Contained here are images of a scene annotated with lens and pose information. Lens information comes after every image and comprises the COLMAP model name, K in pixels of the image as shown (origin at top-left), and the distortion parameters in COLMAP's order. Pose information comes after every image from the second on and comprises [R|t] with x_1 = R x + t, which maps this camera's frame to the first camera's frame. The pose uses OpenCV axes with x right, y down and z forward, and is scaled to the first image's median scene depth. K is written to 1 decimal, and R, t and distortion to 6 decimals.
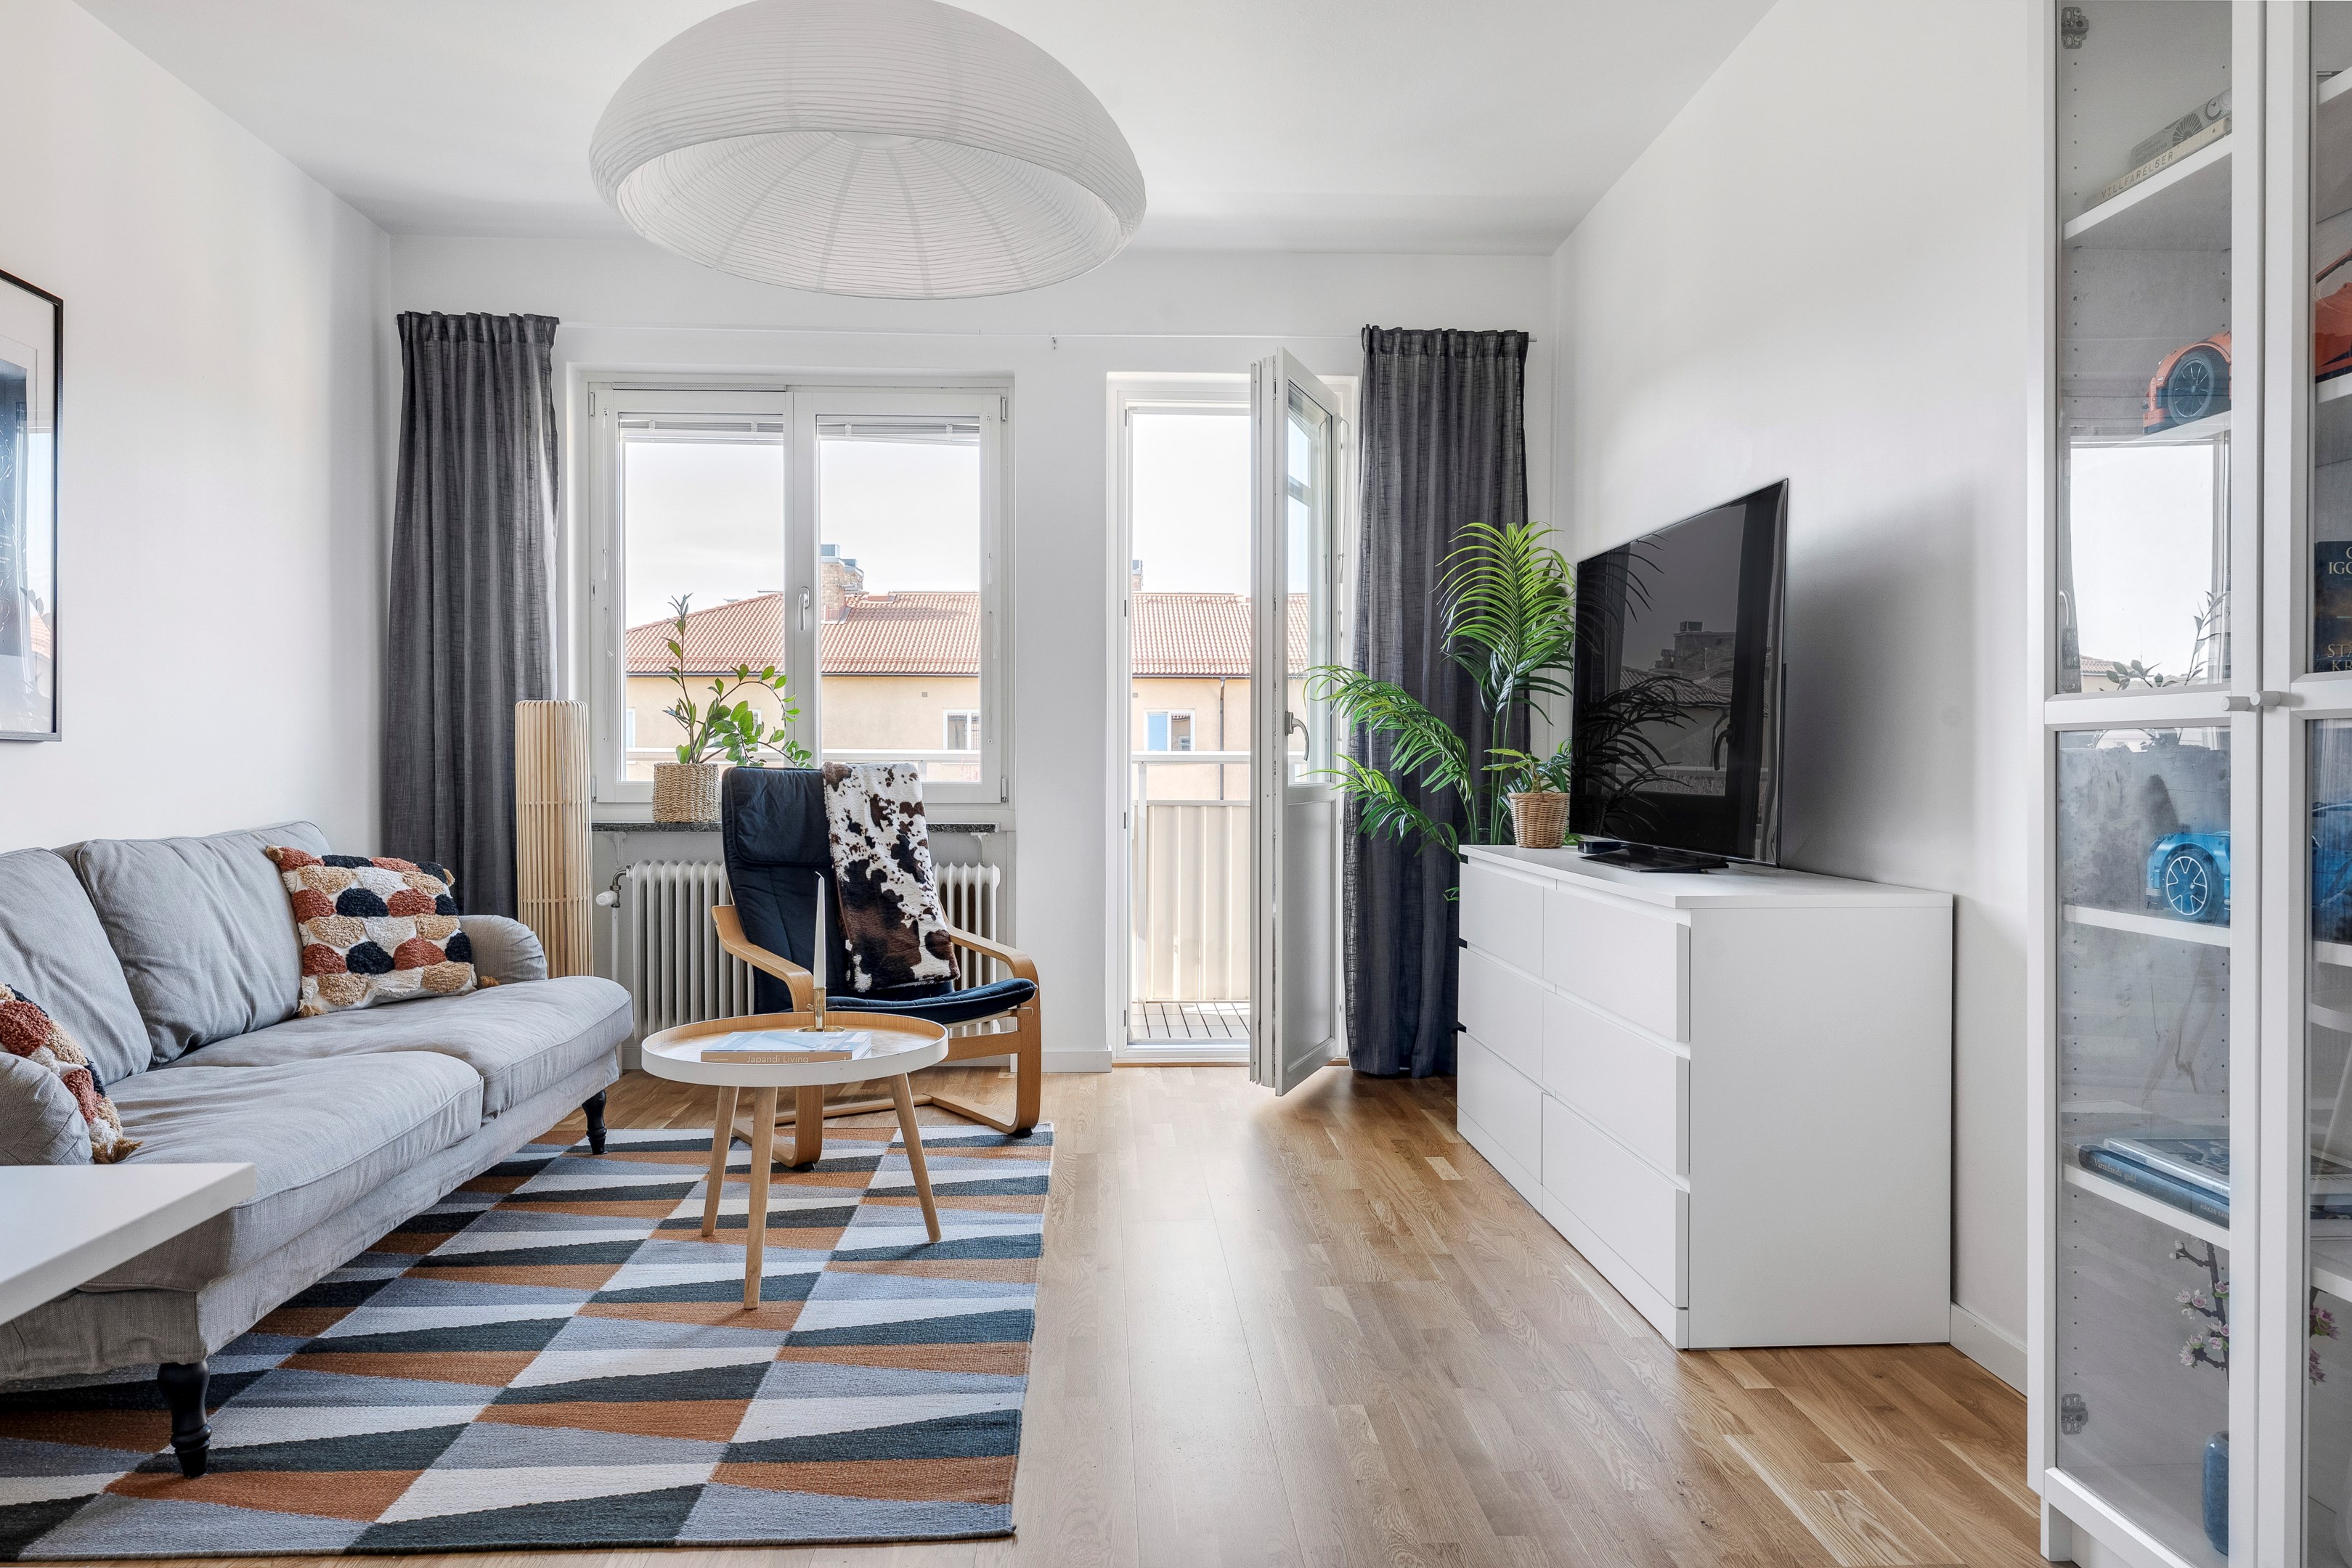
lens RADIAL K [[1660.0, 0, 1174.3], [0, 1660.0, 803.1], [0, 0, 1]] dist [-0.006447, 0.008083]
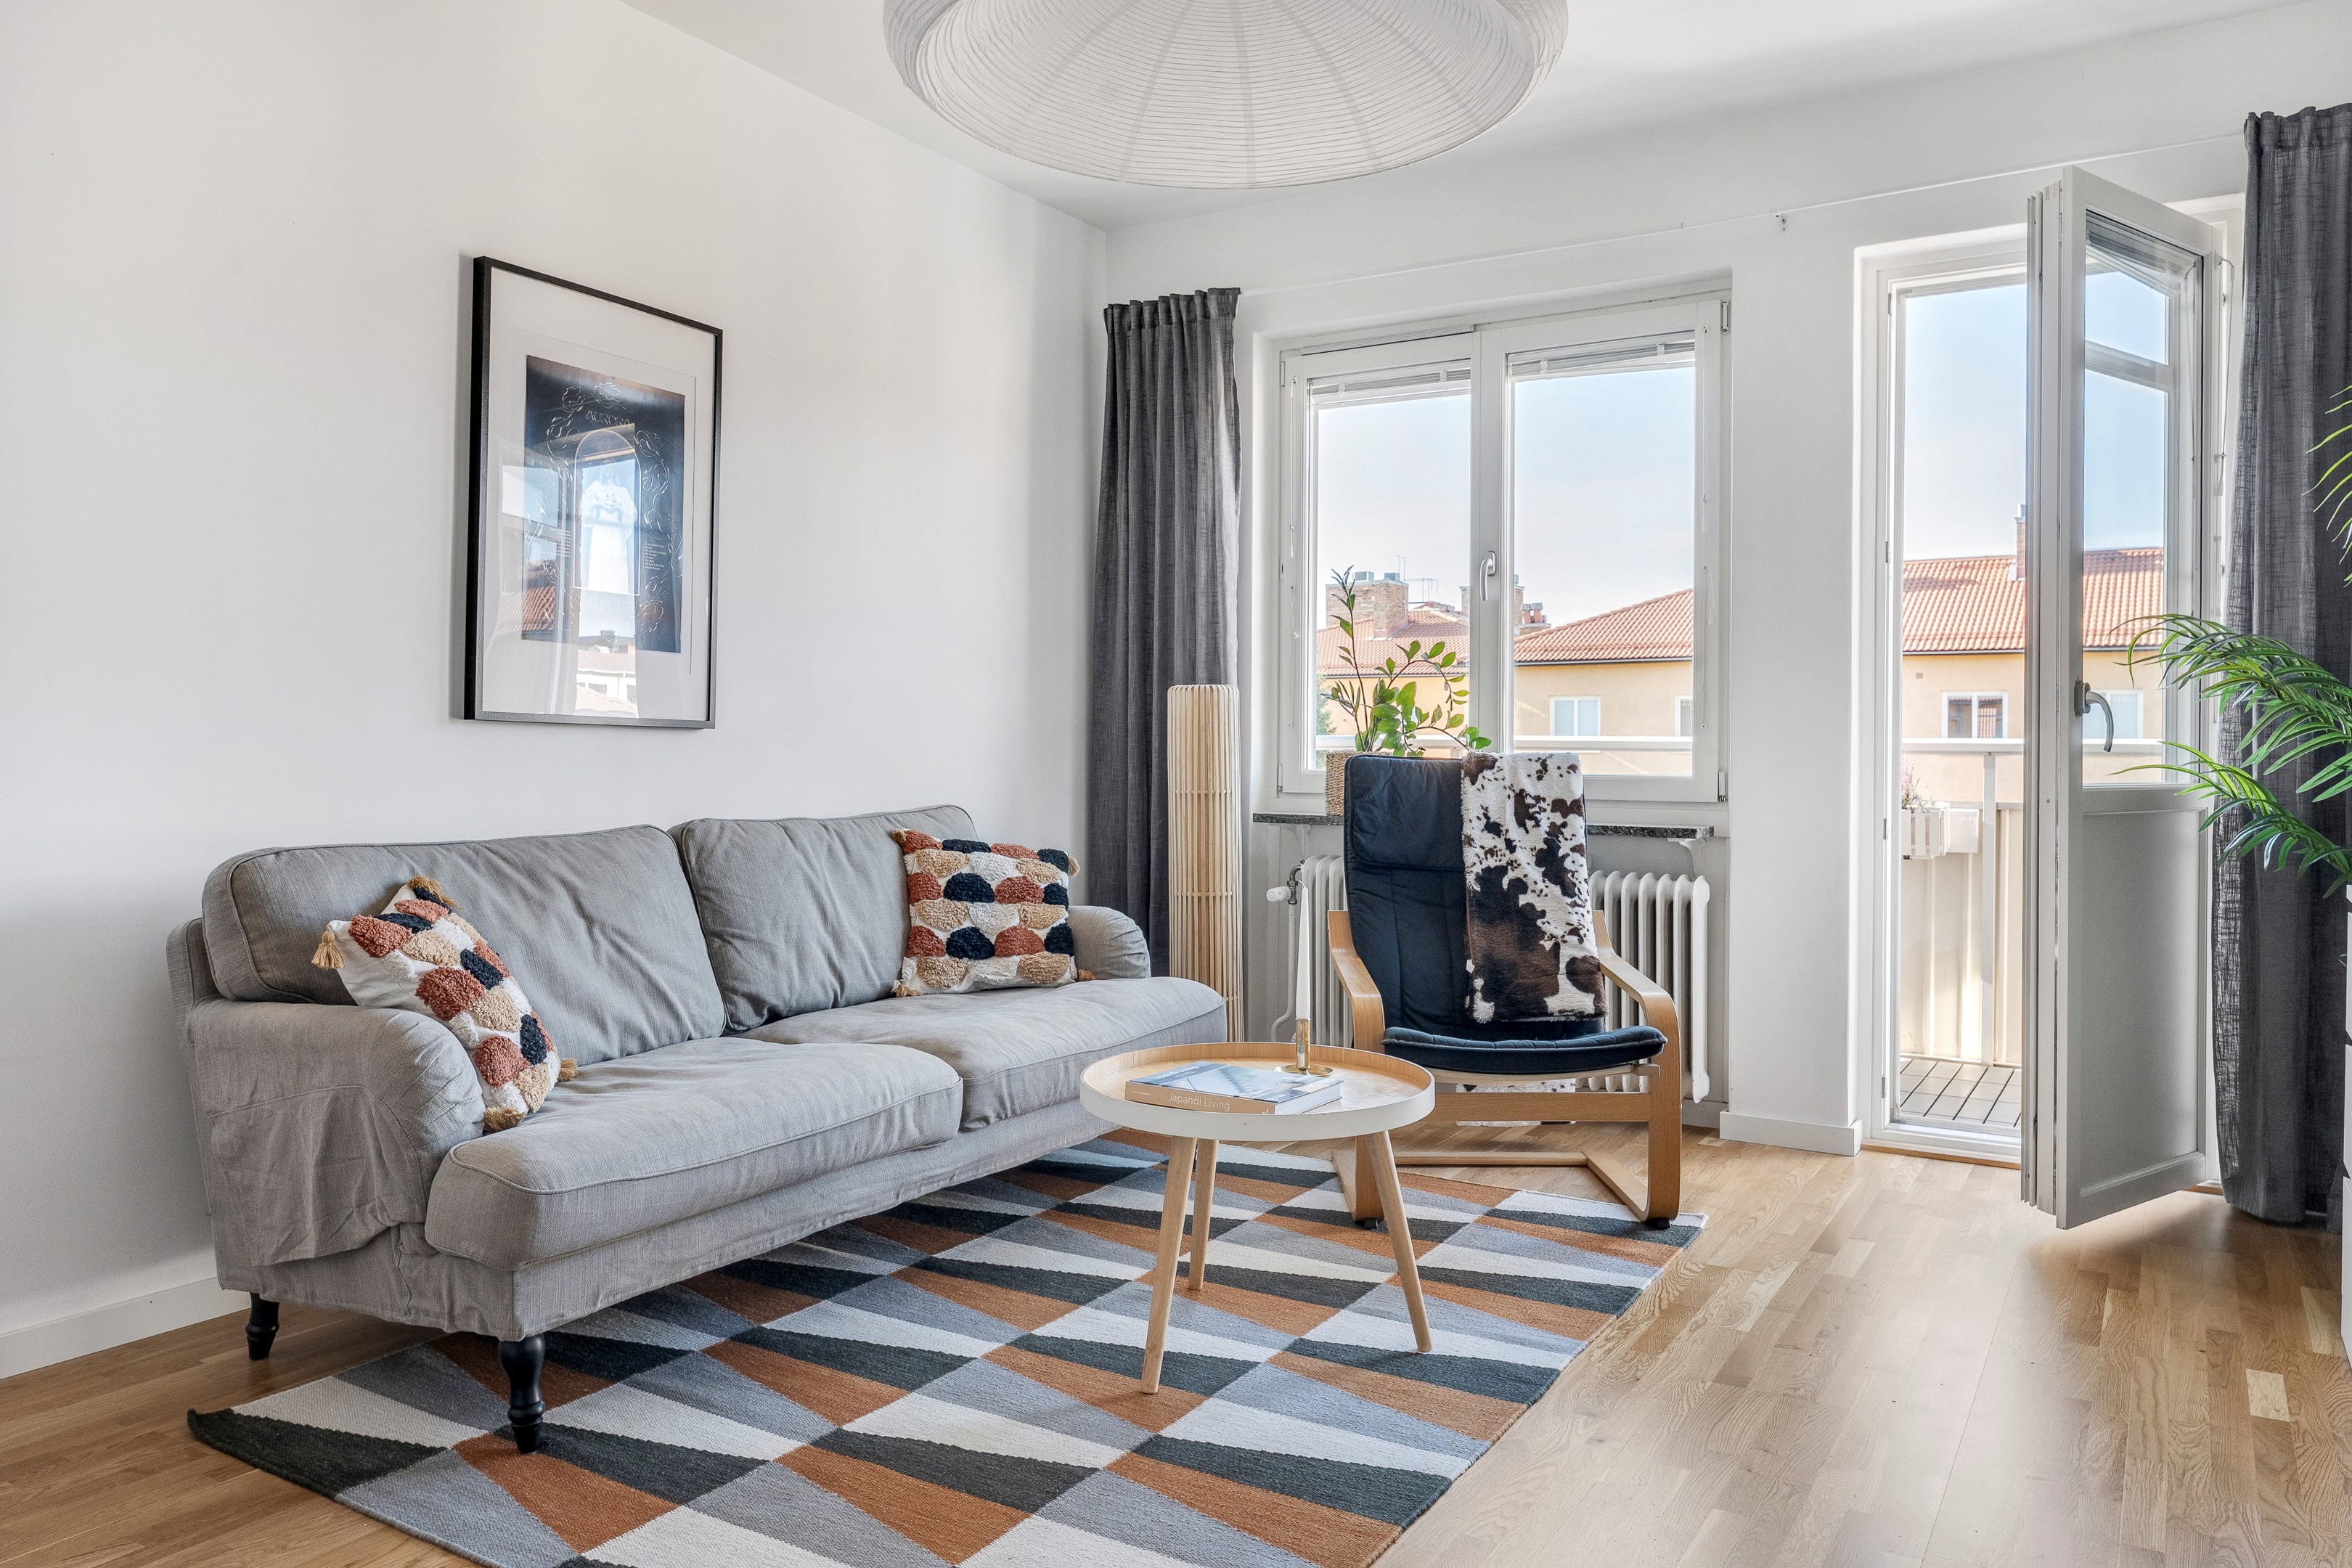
lens RADIAL K [[1660.3, 0, 1172.5], [0, 1660.3, 763.6], [0, 0, 1]] dist [-0.006447, 0.008083]
pose [[0.814111, 0.008937, -0.580640, 0.166213], [-0.018963, 0.999757, -0.011200, -0.005457], [0.580399, 0.020128, 0.814083, 0.209078]]
